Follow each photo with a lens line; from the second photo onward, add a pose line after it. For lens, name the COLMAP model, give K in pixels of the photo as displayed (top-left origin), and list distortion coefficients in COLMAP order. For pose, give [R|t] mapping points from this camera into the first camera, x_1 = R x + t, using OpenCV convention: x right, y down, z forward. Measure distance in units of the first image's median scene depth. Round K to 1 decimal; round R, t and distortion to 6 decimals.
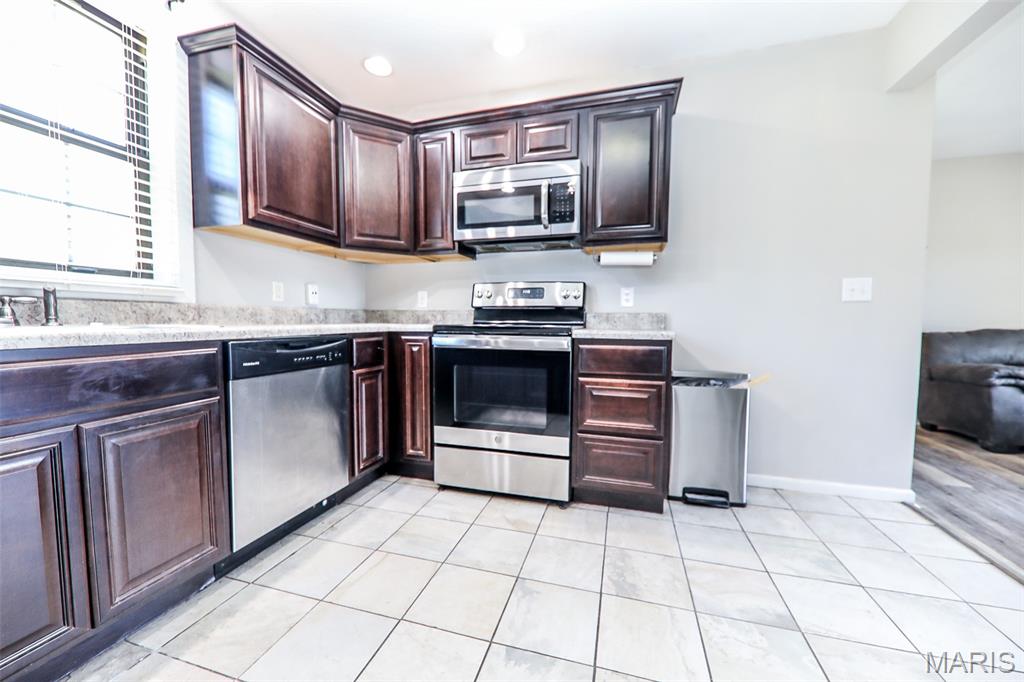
lens RADIAL K [[386.8, 0, 515.8], [0, 386.8, 343.2], [0, 0, 1]] dist [0.026351, -0.011184]
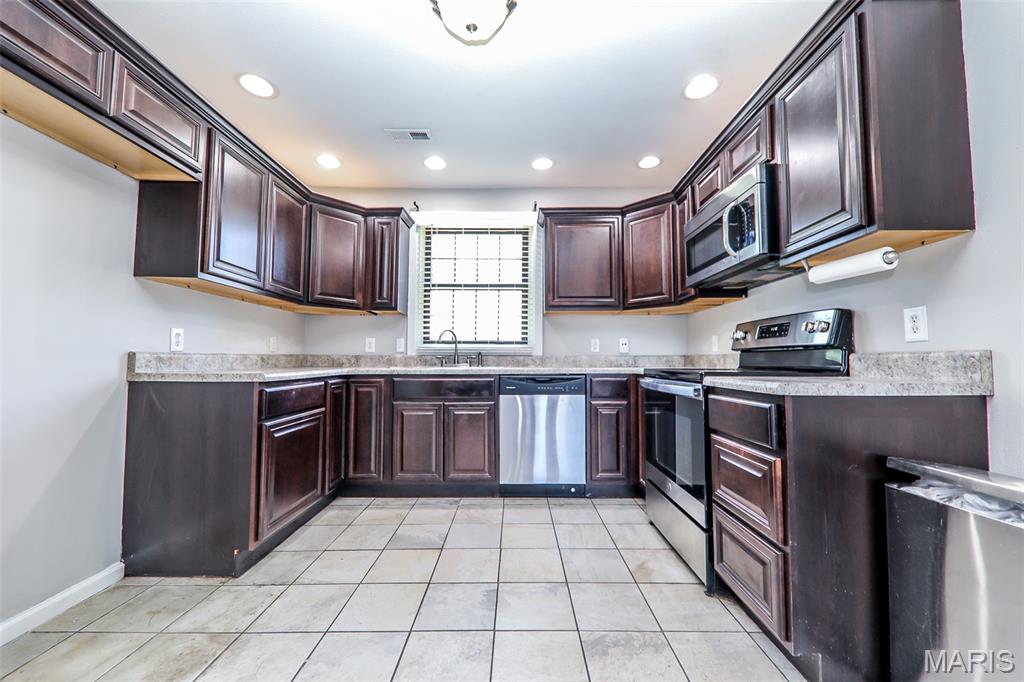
lens RADIAL K [[386.8, 0, 515.8], [0, 386.8, 343.2], [0, 0, 1]] dist [0.026351, -0.011184]
pose [[0.272791, -0.052819, -0.960622, 0.944280], [-0.055431, 0.995970, -0.070503, -0.024930], [0.960475, 0.072481, 0.268764, 0.398102]]
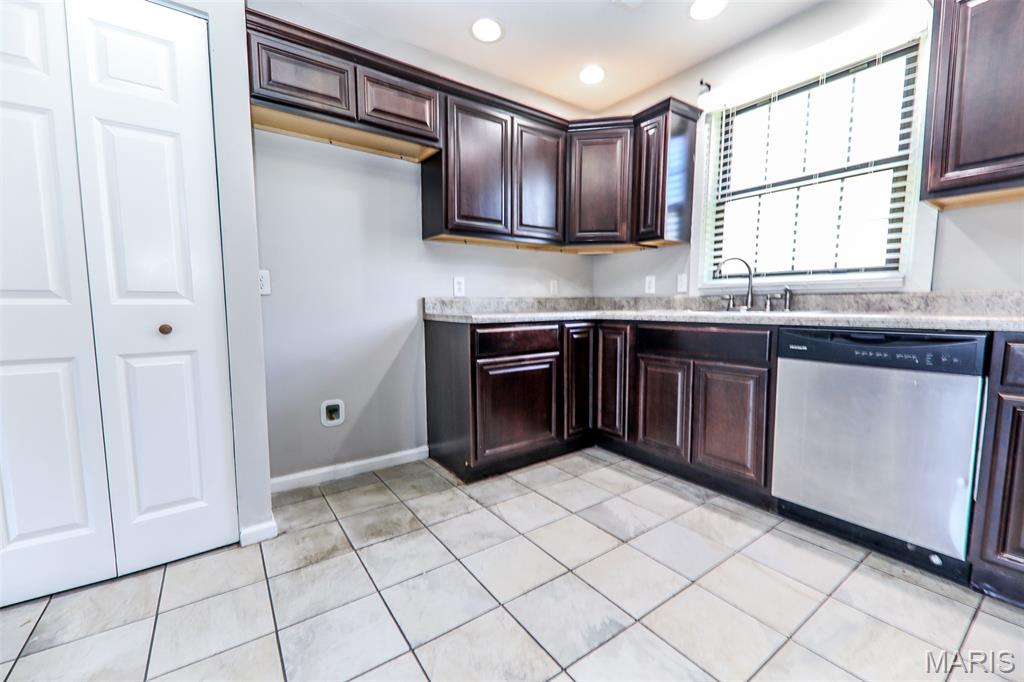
lens RADIAL K [[422.1, 0, 515.8], [0, 422.1, 343.7], [0, 0, 1]] dist [0.016891, -0.009175]
pose [[-0.625585, 0.067387, -0.777240, 0.642295], [-0.047559, 0.991116, 0.124209, -0.058430], [0.778705, 0.114669, -0.616822, 0.901141]]
